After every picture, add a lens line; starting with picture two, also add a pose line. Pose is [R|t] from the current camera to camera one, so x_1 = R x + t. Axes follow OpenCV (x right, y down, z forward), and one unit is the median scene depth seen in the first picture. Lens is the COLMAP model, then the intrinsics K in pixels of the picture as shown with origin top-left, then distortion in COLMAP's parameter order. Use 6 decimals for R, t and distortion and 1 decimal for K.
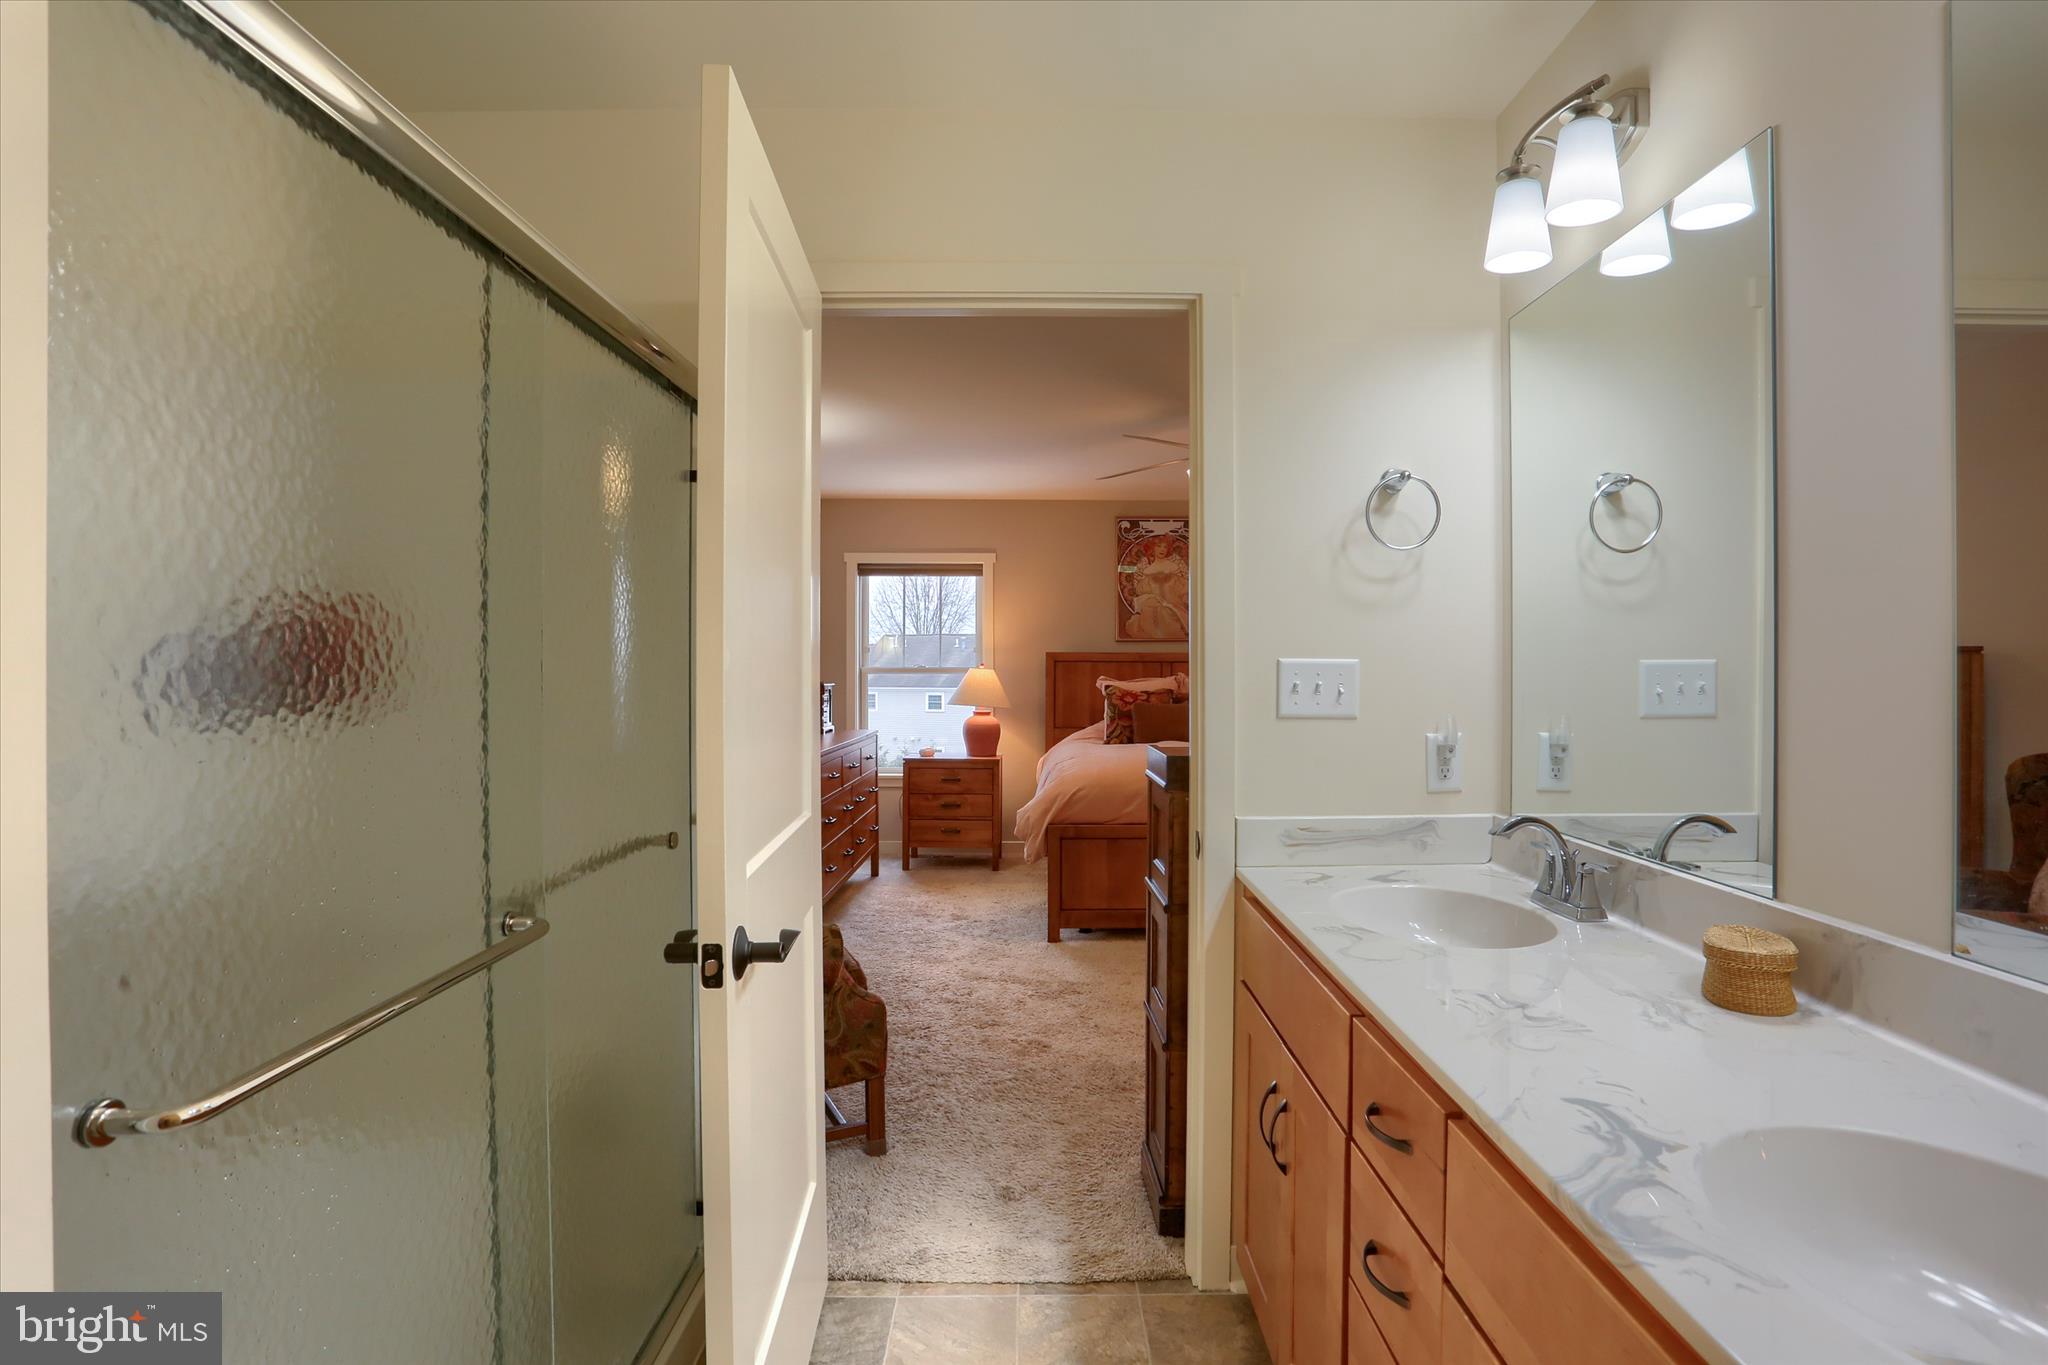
lens RADIAL K [[1037.5, 0, 1059.5], [0, 1037.5, 663.9], [0, 0, 1]] dist [-0.052915, 0.031184]
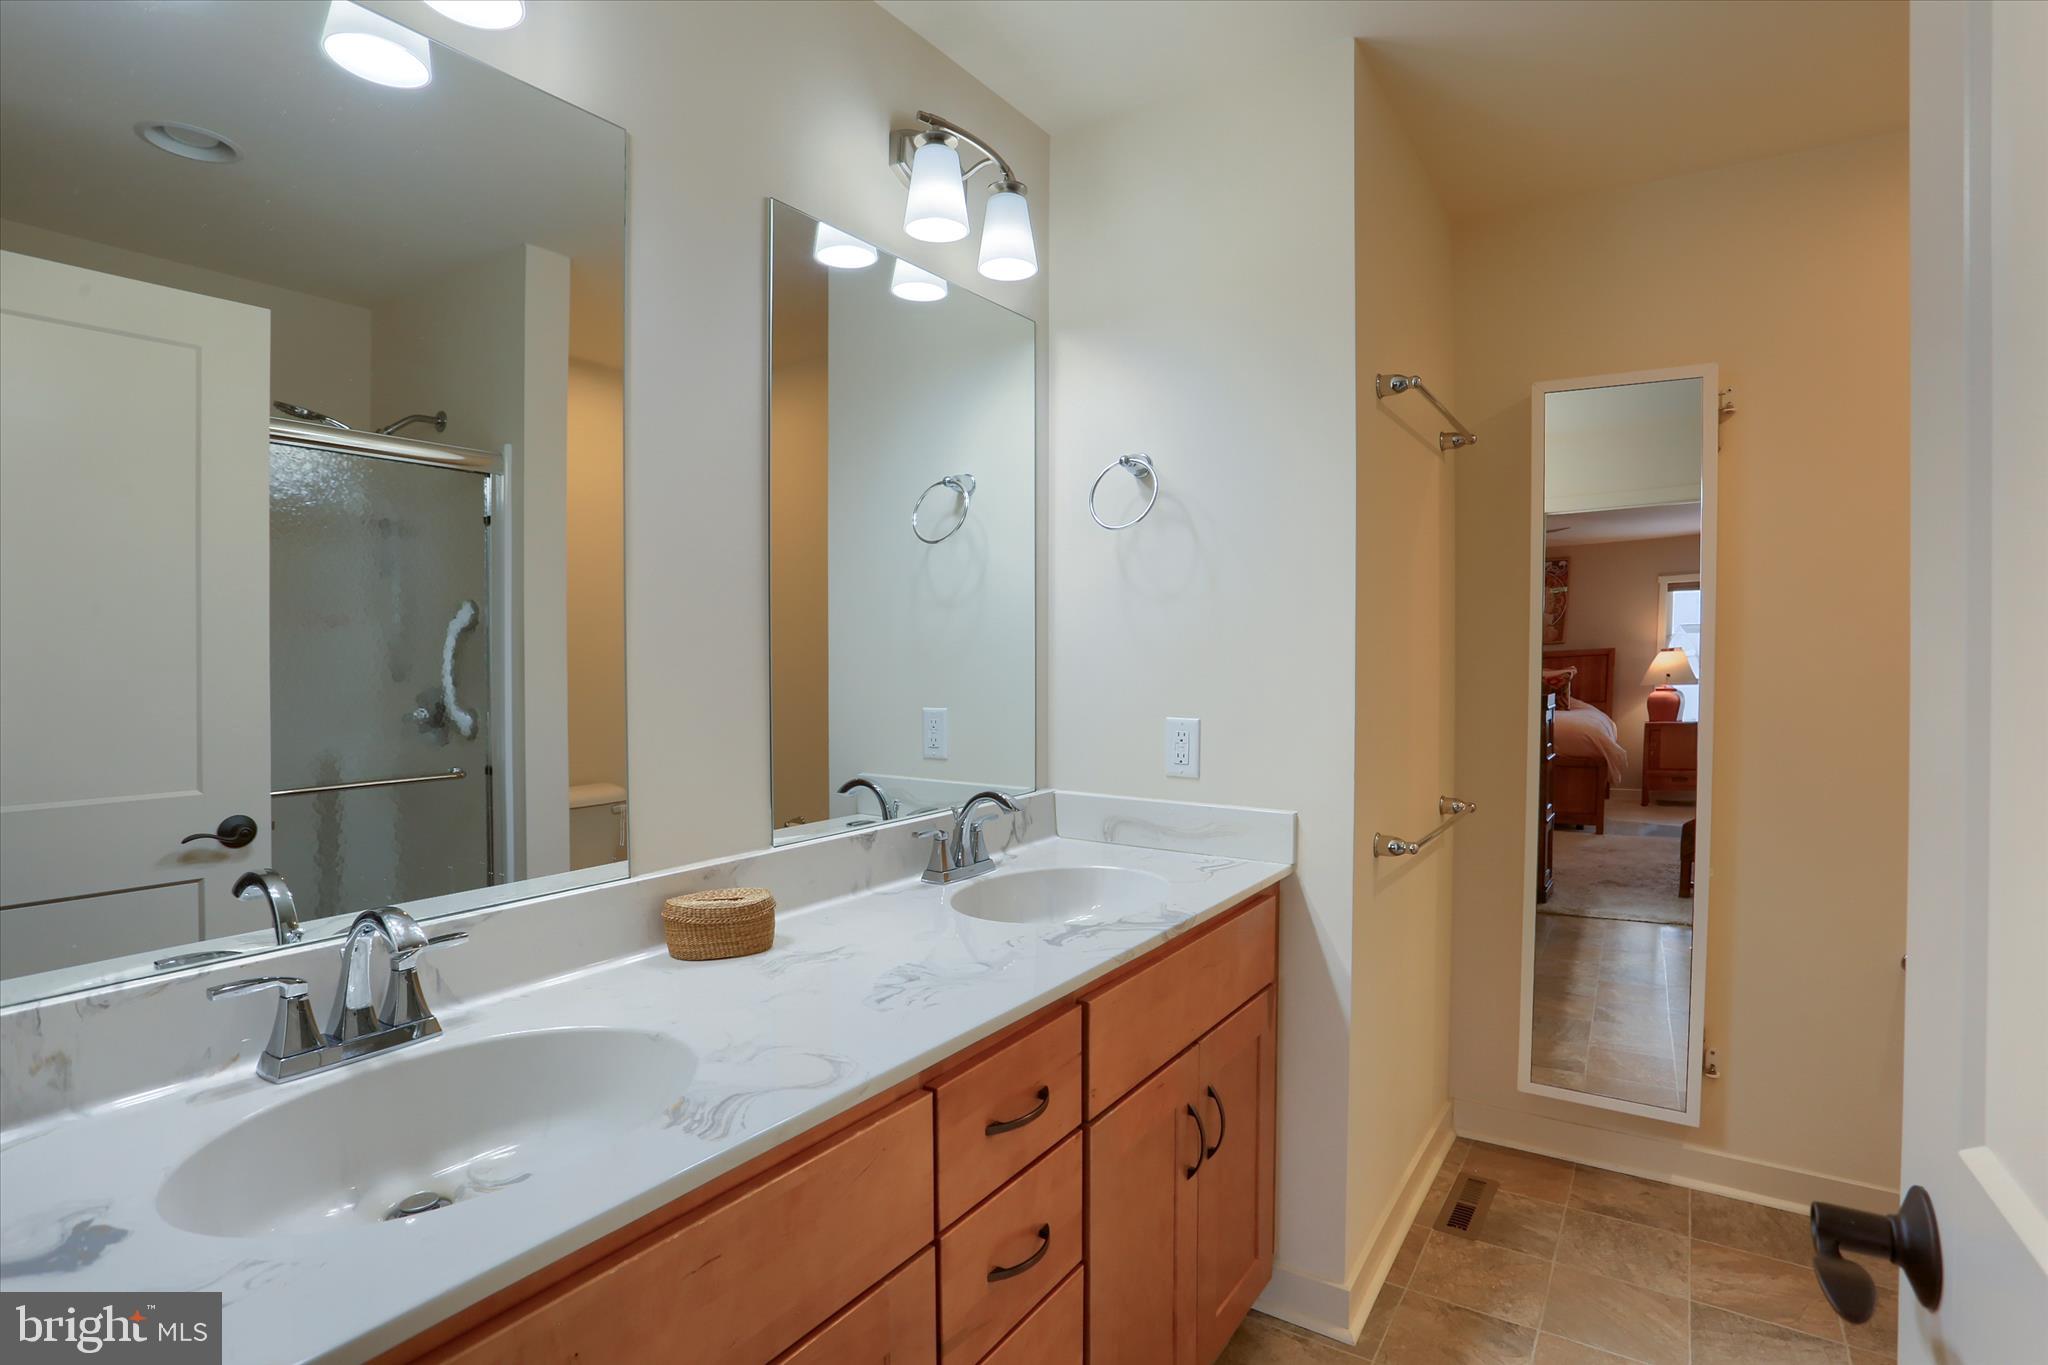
lens RADIAL K [[1037.5, 0, 1059.5], [0, 1037.5, 663.9], [0, 0, 1]] dist [-0.052915, 0.031184]
pose [[-0.831933, -0.004957, 0.554854, -0.252309], [0.002032, 0.999926, 0.011981, 0.005608], [-0.554872, 0.011095, -0.831862, 1.749189]]
